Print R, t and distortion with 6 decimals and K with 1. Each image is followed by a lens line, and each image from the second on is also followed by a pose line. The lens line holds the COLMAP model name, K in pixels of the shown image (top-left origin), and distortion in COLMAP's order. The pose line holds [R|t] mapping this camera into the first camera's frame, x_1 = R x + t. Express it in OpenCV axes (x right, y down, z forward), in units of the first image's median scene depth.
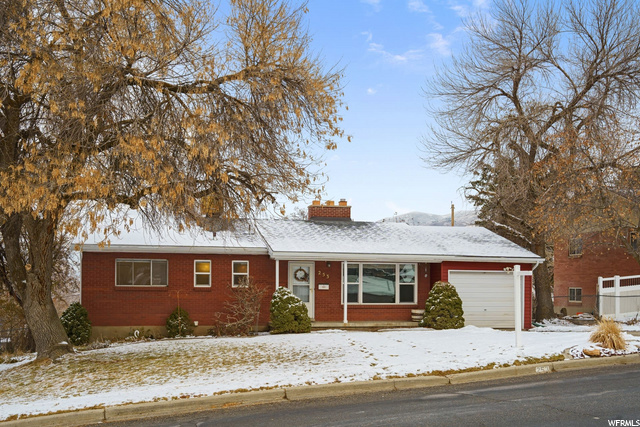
lens RADIAL K [[675.7, 0, 321.6], [0, 675.7, 293.6], [0, 0, 1]] dist [0.061182, -0.008636]
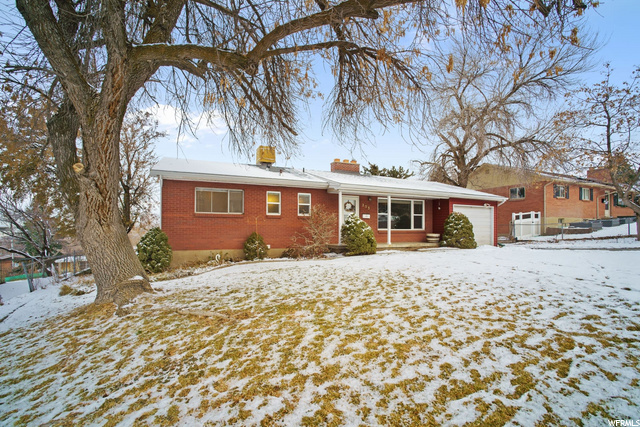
lens RADIAL K [[277.1, 0, 317.4], [0, 277.1, 229.4], [0, 0, 1]] dist [-0.013319, 0.000078]
pose [[0.983896, -0.004087, 0.178694, -0.180440], [0.005307, 0.999966, -0.006352, 0.017627], [-0.178662, 0.007198, 0.983884, 0.505822]]
